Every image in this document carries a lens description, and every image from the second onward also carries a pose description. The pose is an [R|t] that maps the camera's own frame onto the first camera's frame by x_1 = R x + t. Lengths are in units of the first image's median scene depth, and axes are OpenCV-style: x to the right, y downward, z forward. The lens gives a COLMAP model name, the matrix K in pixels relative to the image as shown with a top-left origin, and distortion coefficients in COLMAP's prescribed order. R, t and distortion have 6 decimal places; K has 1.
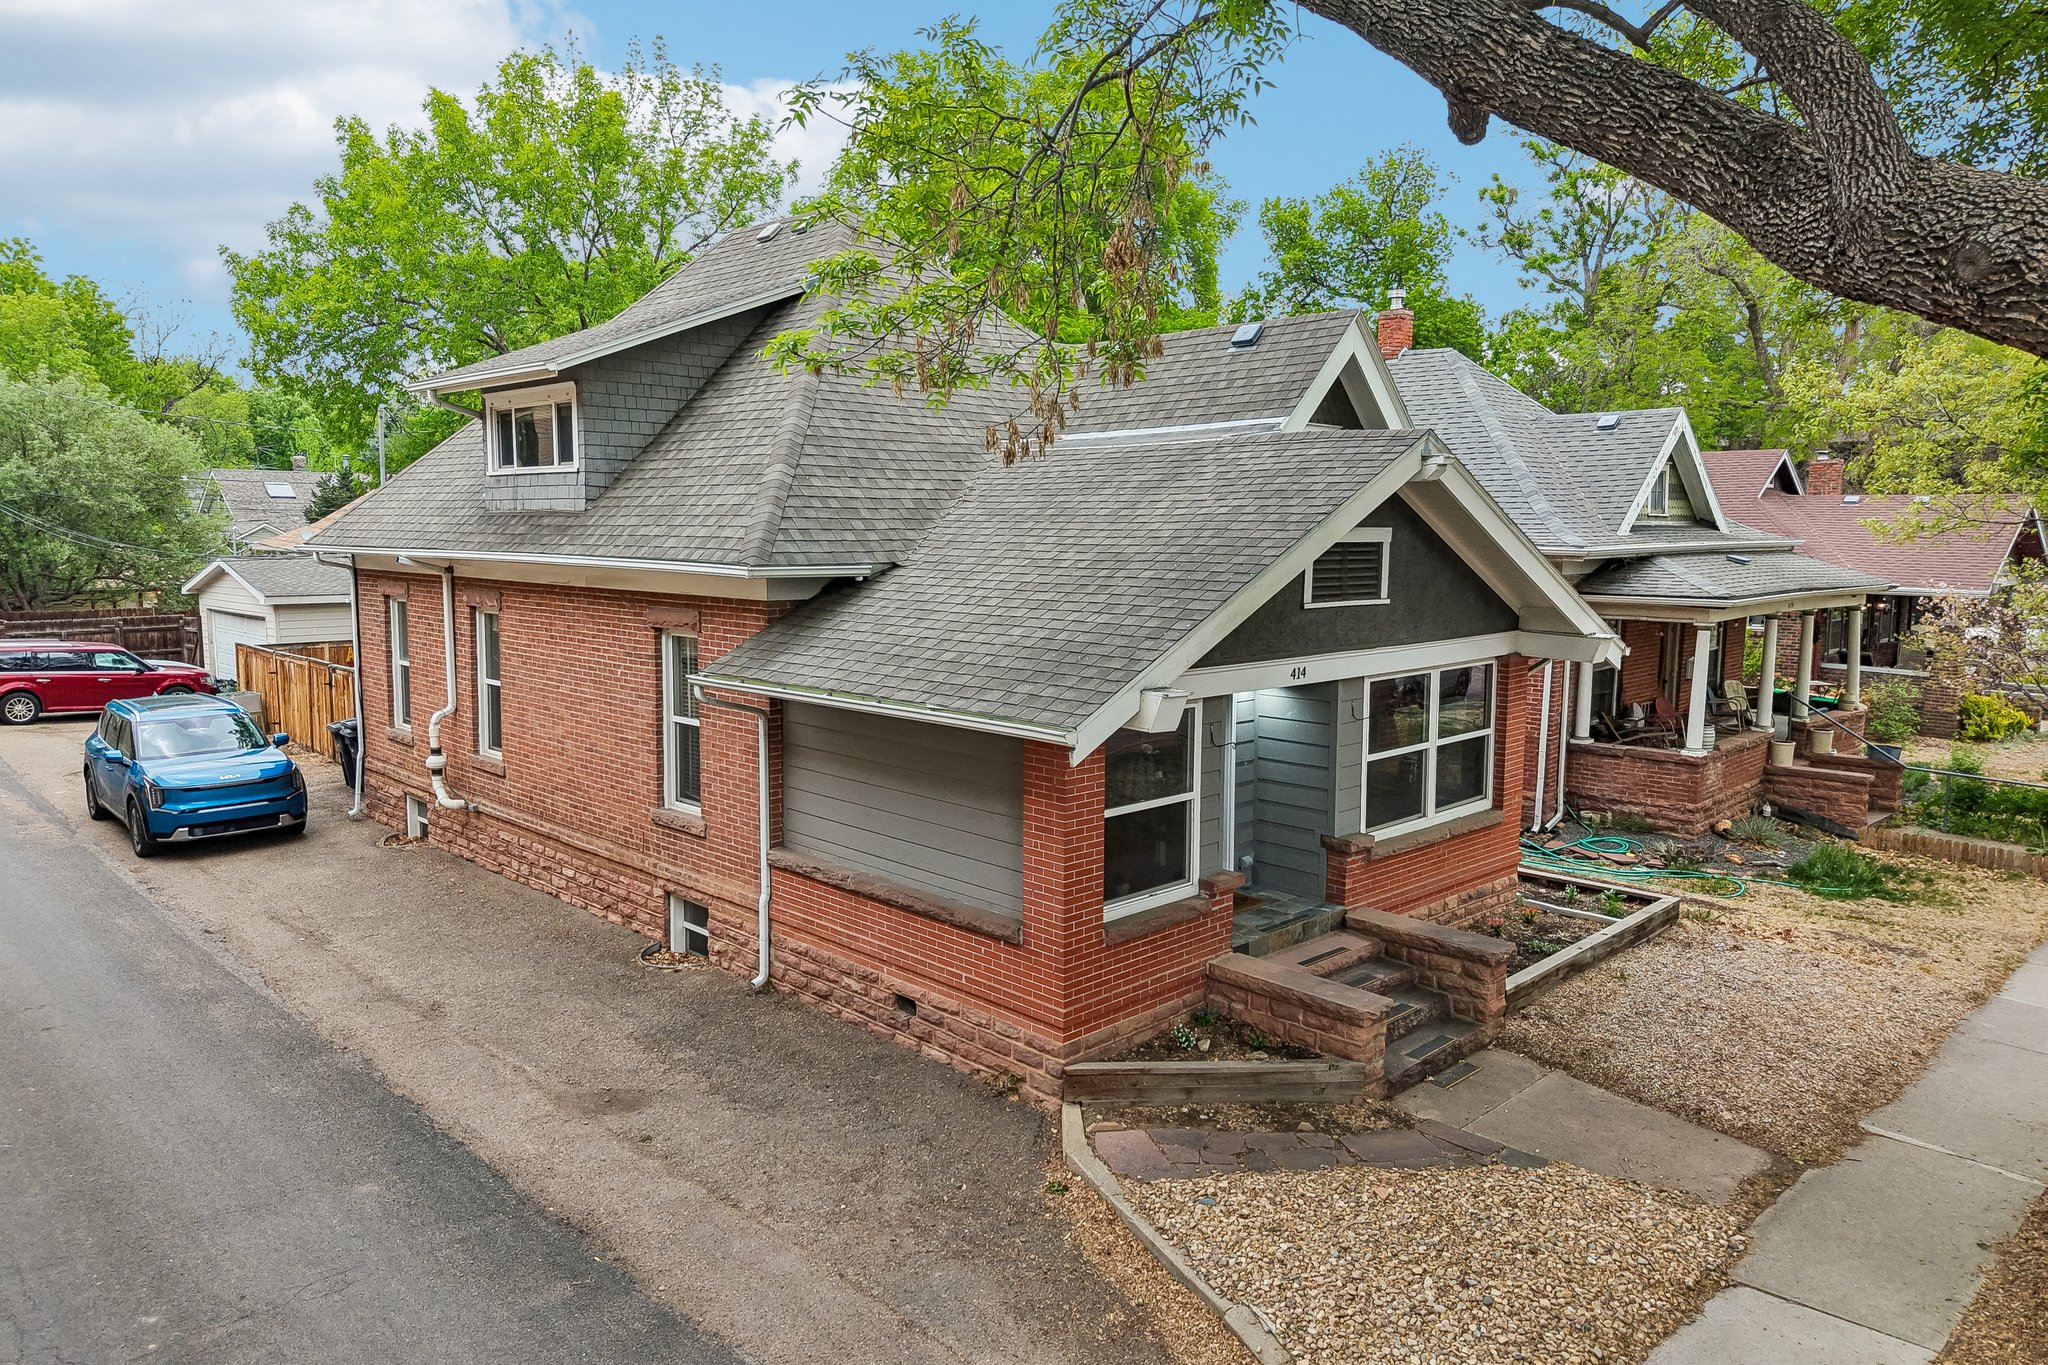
lens RADIAL K [[1378.5, 0, 1015.1], [0, 1378.5, 679.0], [0, 0, 1]] dist [-0.006837, -0.002822]
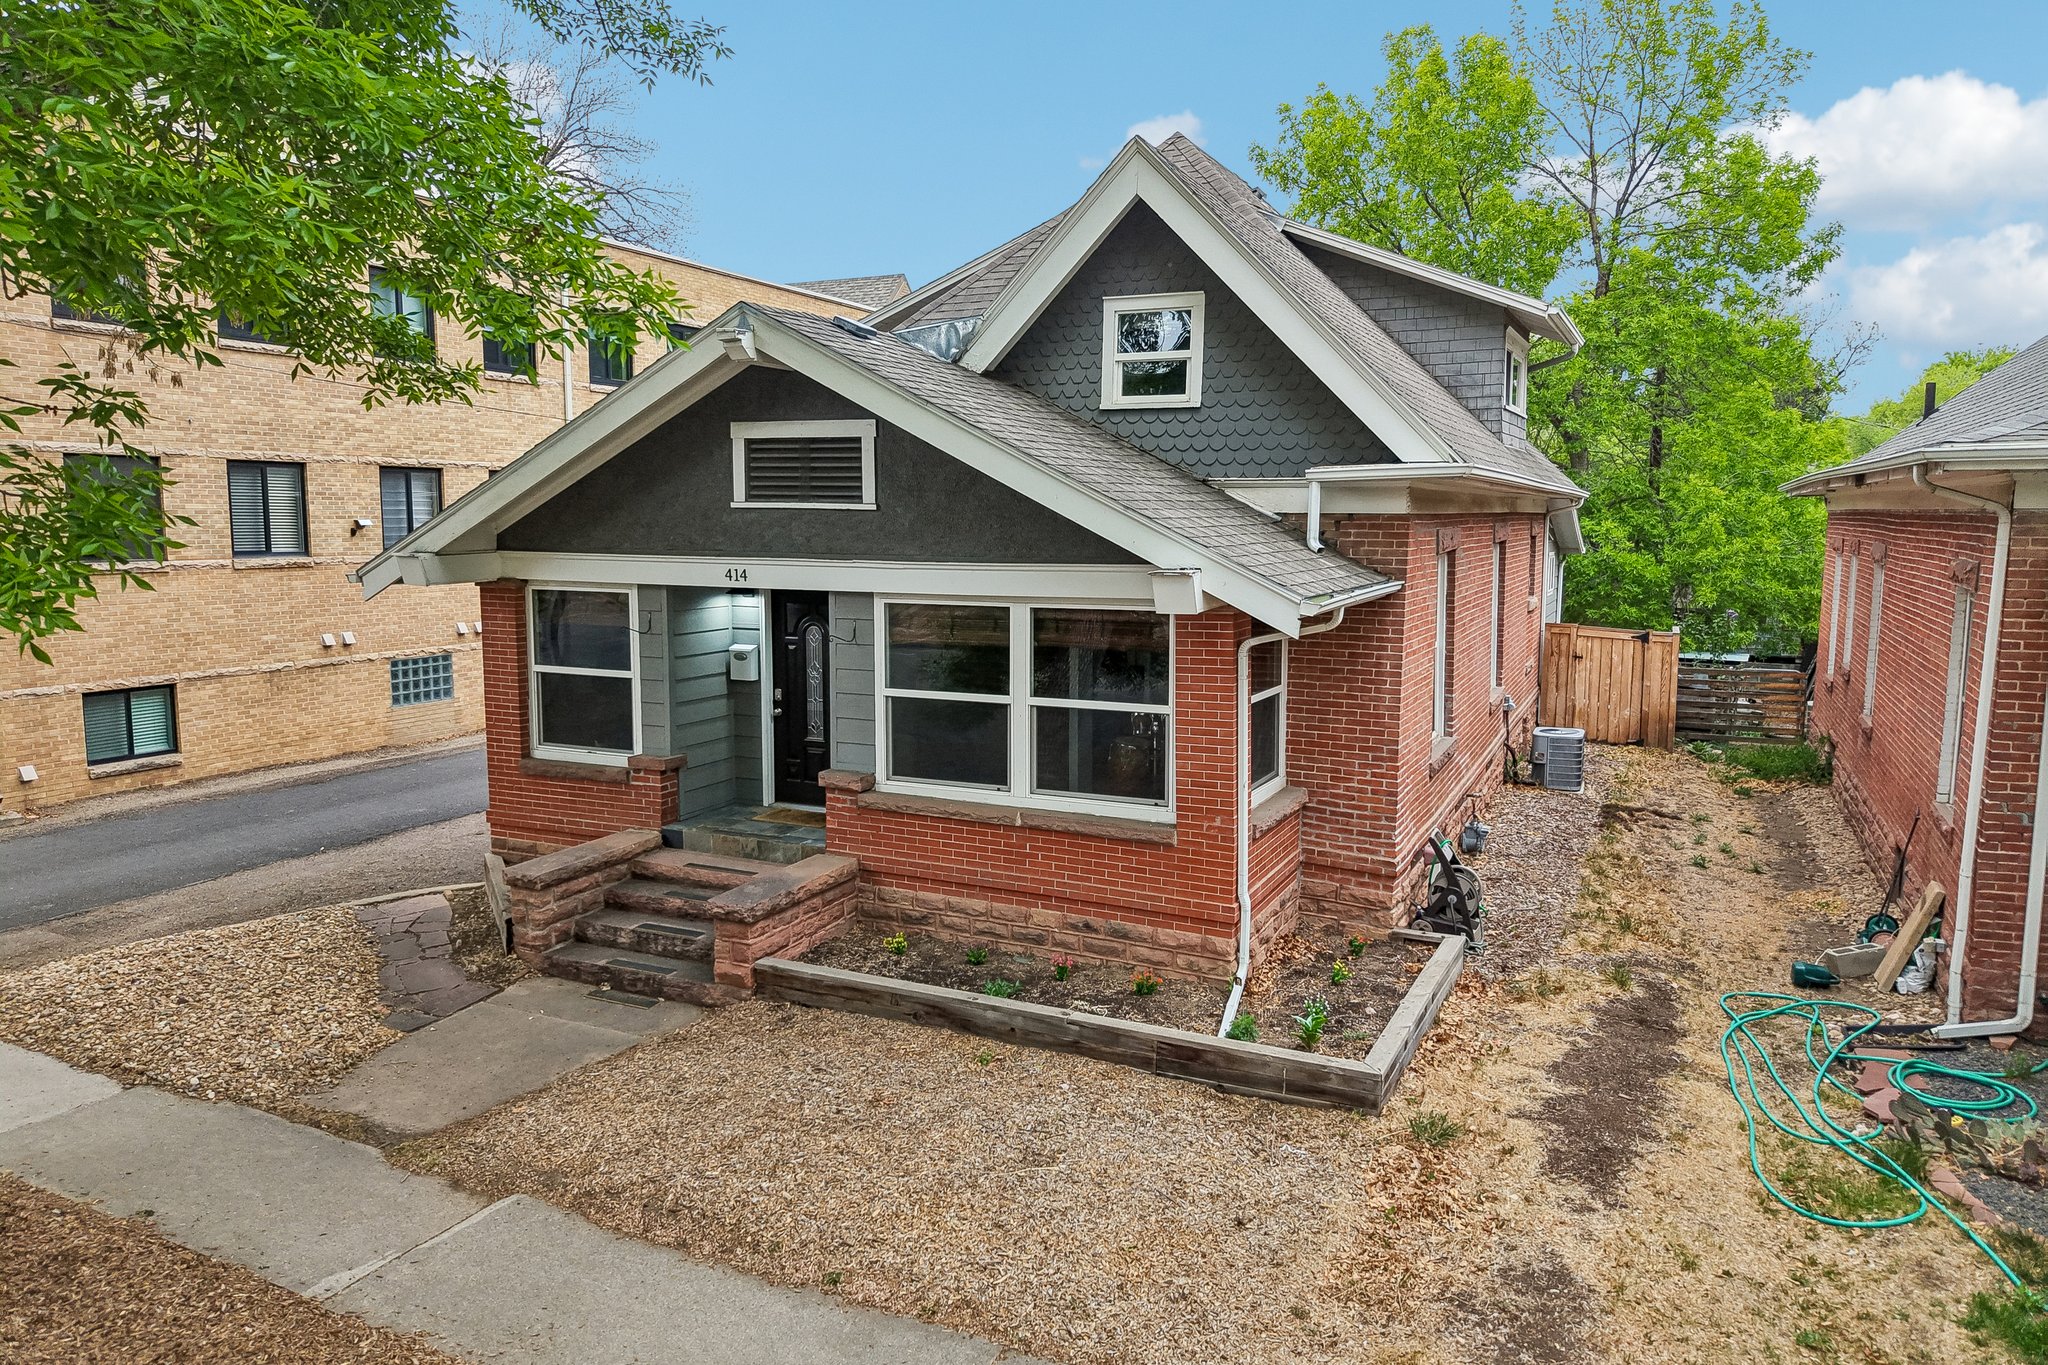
lens RADIAL K [[1378.5, 0, 1017.9], [0, 1378.5, 682.6], [0, 0, 1]] dist [-0.006837, -0.002822]
pose [[0.348433, 0.118388, -0.929827, 1.179172], [-0.105971, 0.990607, 0.086417, -0.033822], [0.931324, 0.068424, 0.357706, 0.839015]]
